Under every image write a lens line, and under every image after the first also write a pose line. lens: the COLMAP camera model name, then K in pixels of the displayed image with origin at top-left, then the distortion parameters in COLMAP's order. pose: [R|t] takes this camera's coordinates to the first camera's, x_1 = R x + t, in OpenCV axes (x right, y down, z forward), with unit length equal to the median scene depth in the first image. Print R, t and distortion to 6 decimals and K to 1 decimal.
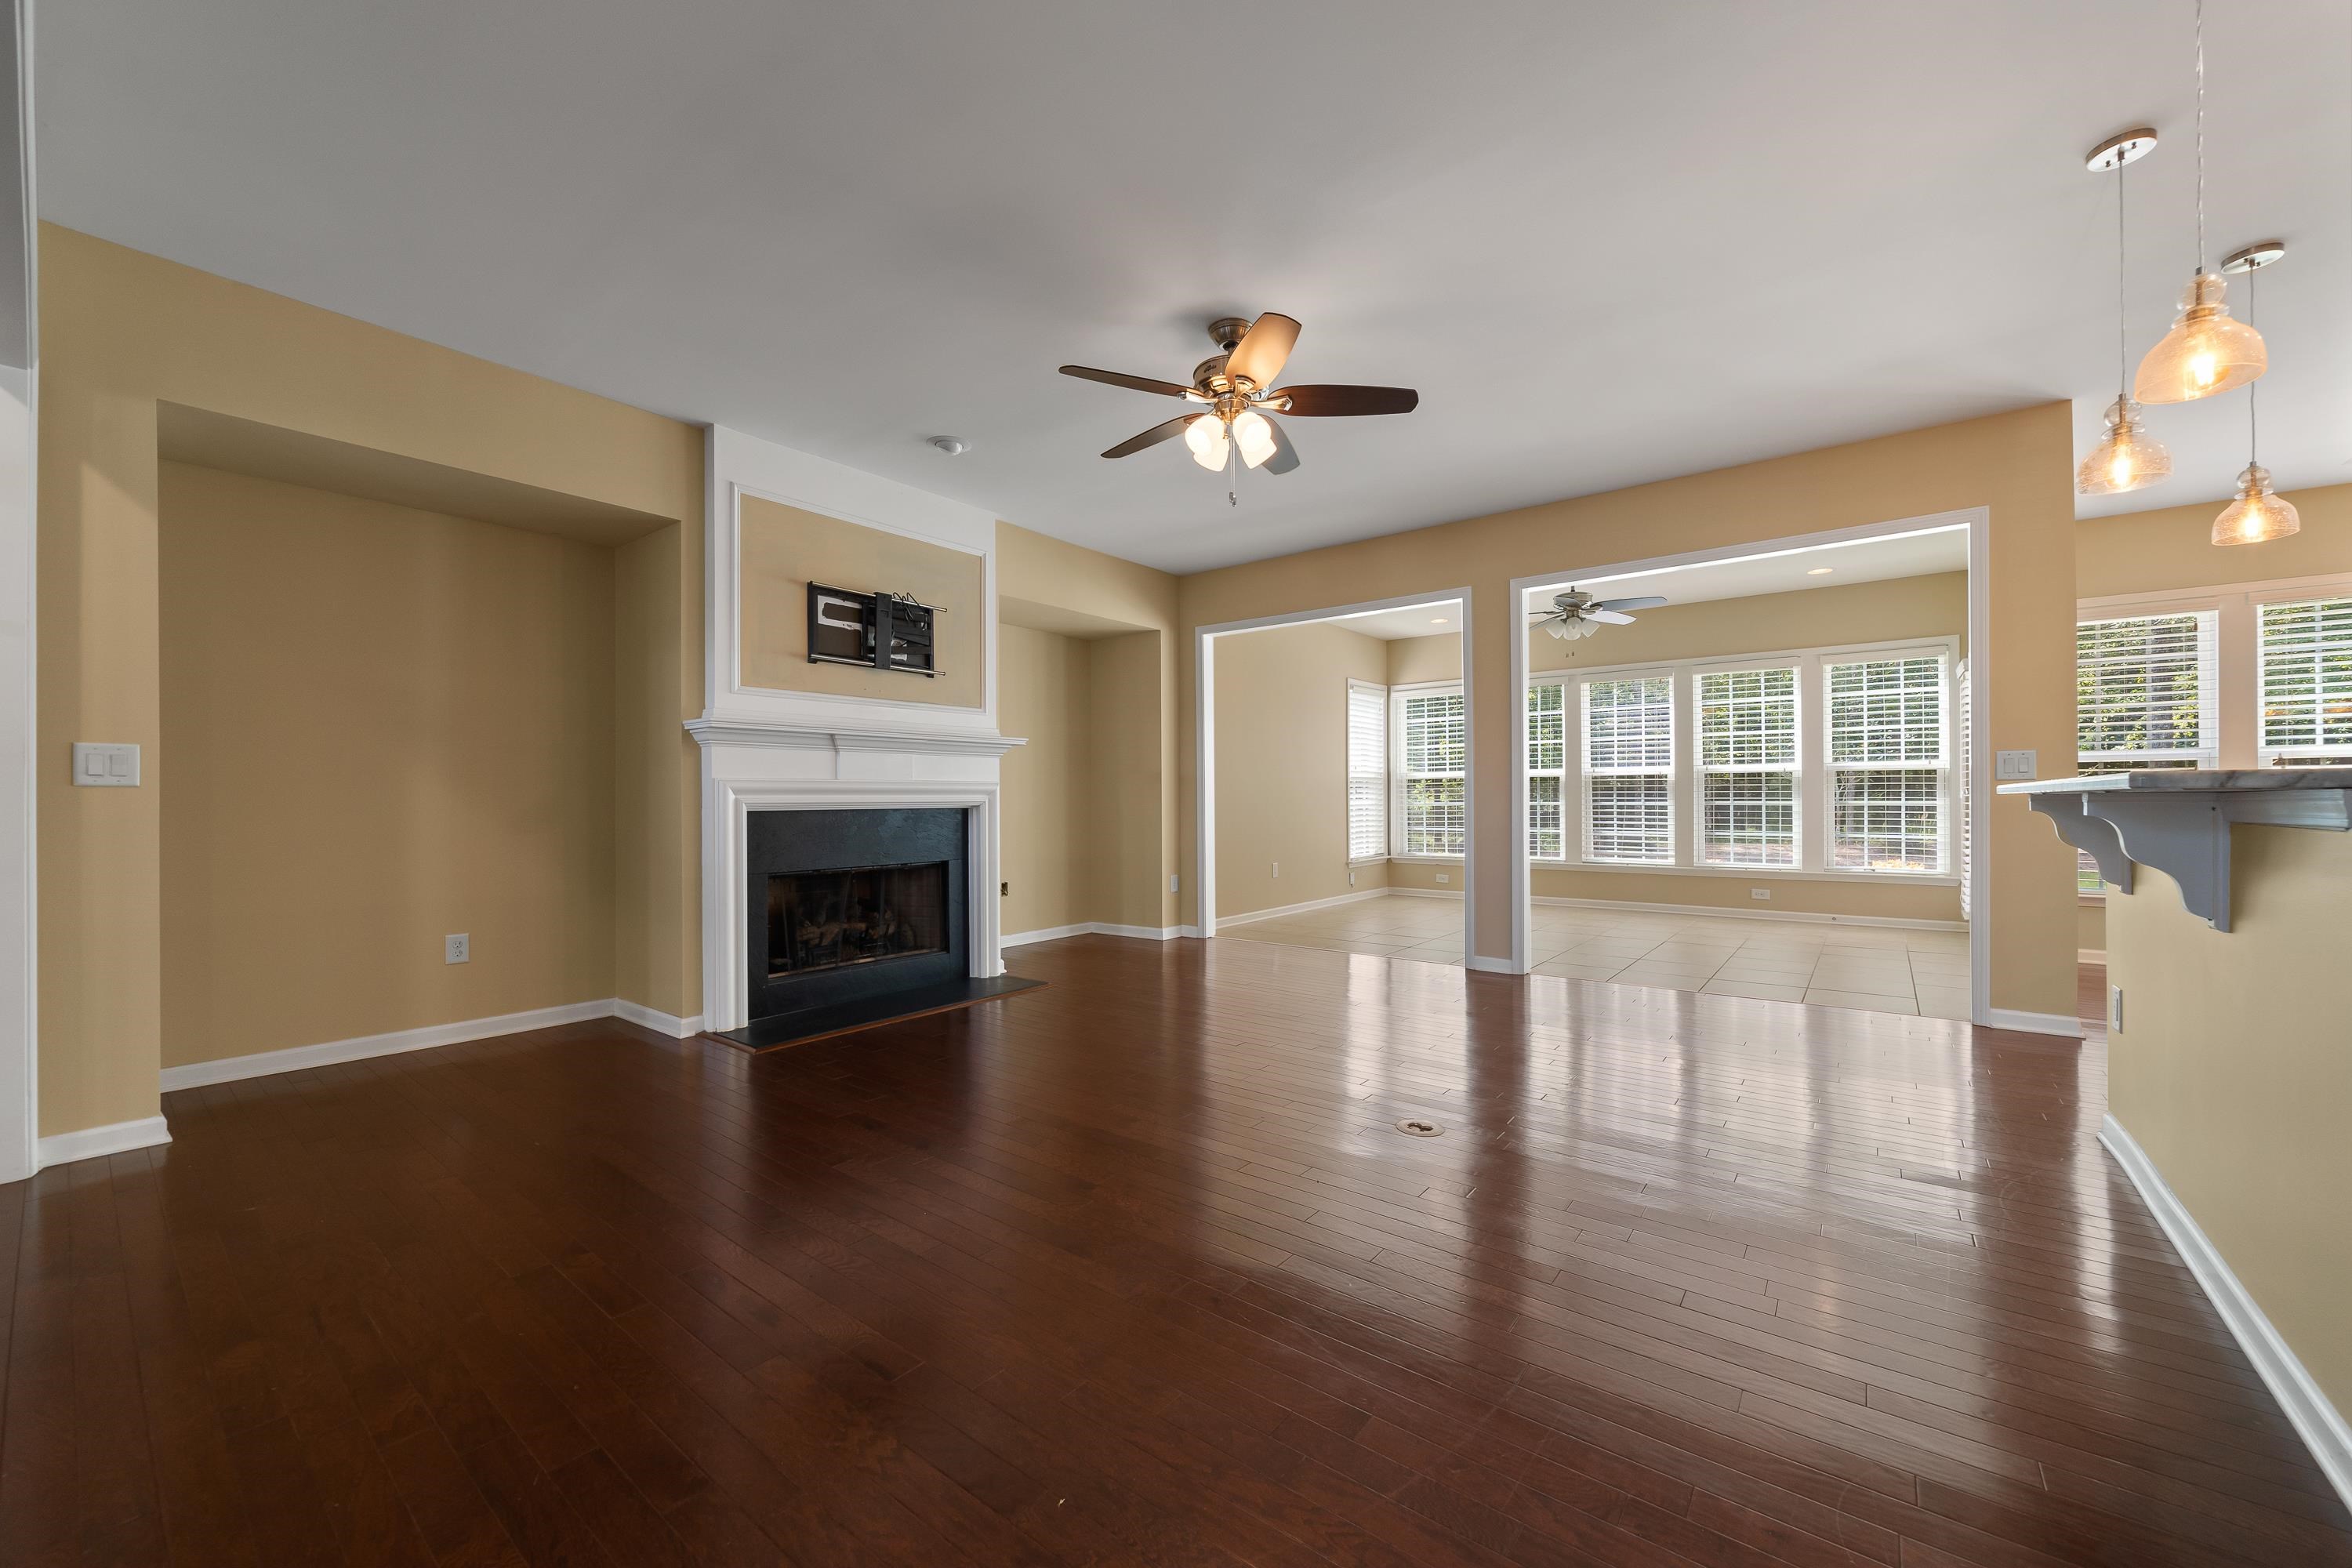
lens RADIAL K [[907.1, 0, 1168.8], [0, 907.1, 801.1], [0, 0, 1]] dist [-0.001235, -0.000124]
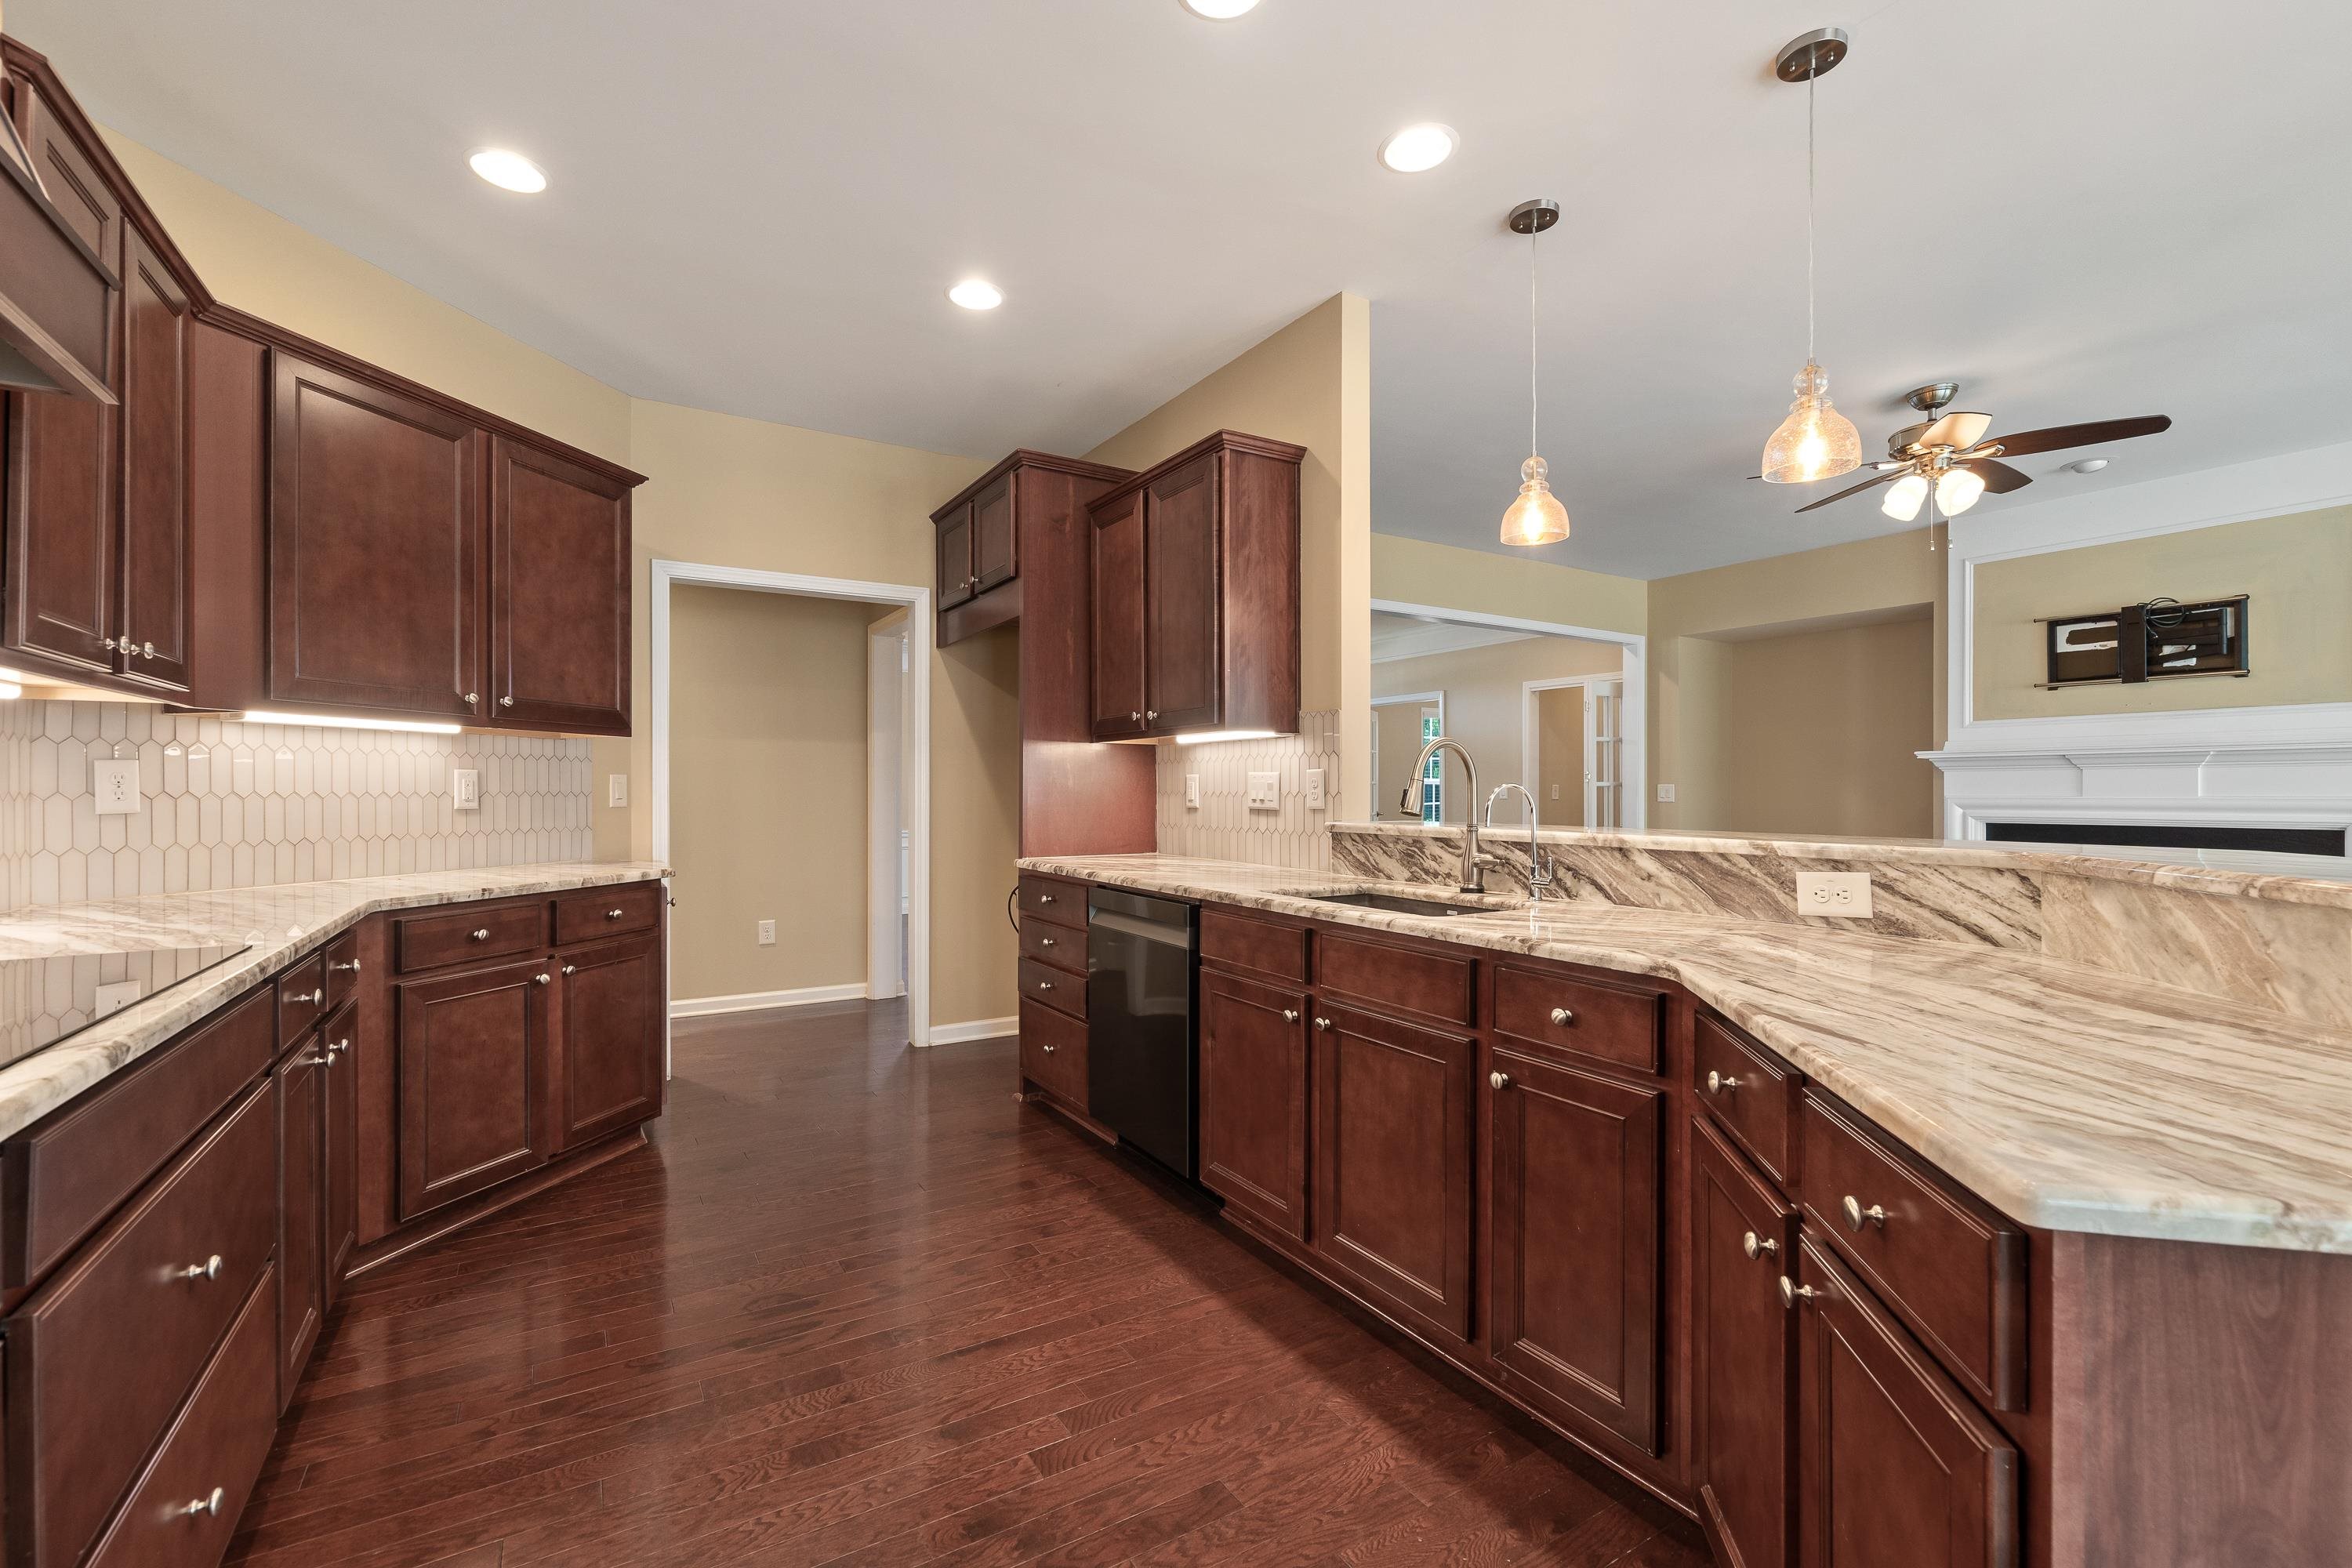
lens RADIAL K [[998.7, 0, 1161.3], [0, 998.7, 789.9], [0, 0, 1]] dist [0.000329, -0.000075]
pose [[-0.353656, 0.003540, -0.935369, 0.716091], [0.001338, 0.999994, 0.003279, -0.023978], [0.935374, -0.000092, -0.353659, 0.269169]]
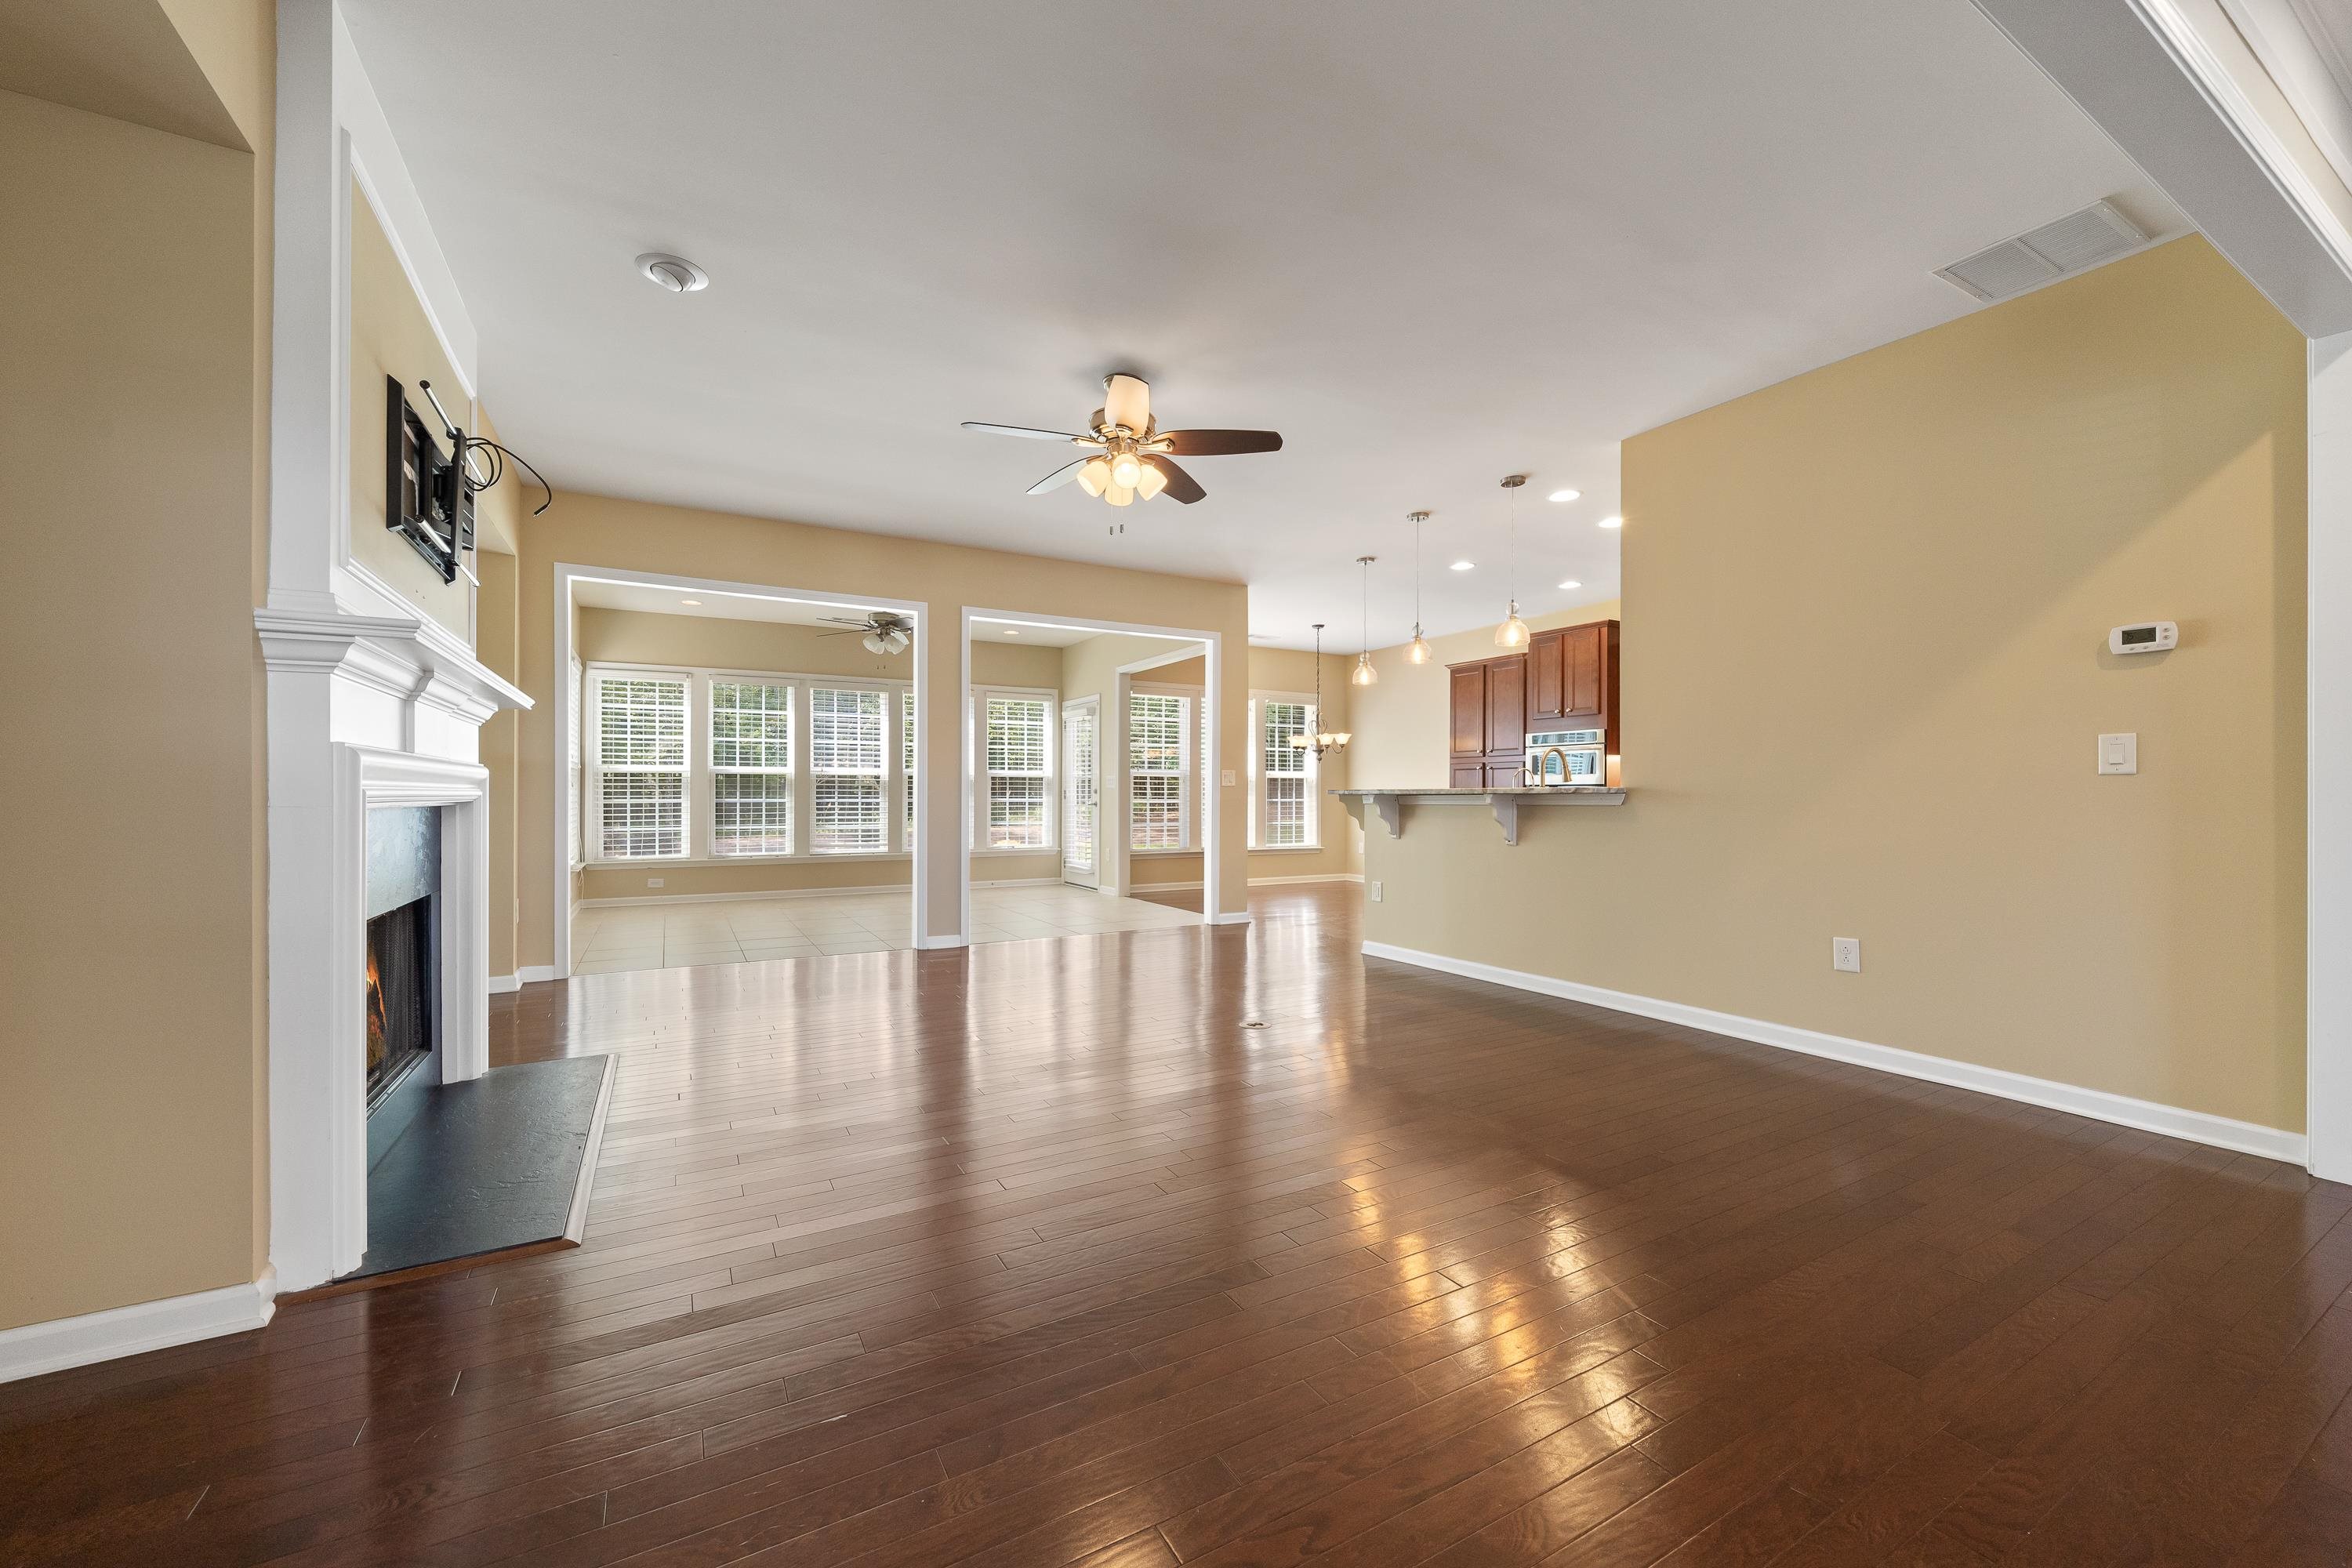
lens RADIAL K [[896.1, 0, 1164.2], [0, 896.1, 791.1], [0, 0, 1]] dist [-0.001788, -0.000132]
pose [[0.386348, 0.010344, 0.922295, -0.444512], [-0.002635, 0.999945, -0.010111, 0.002166], [-0.922349, 0.001476, 0.386355, 0.248815]]
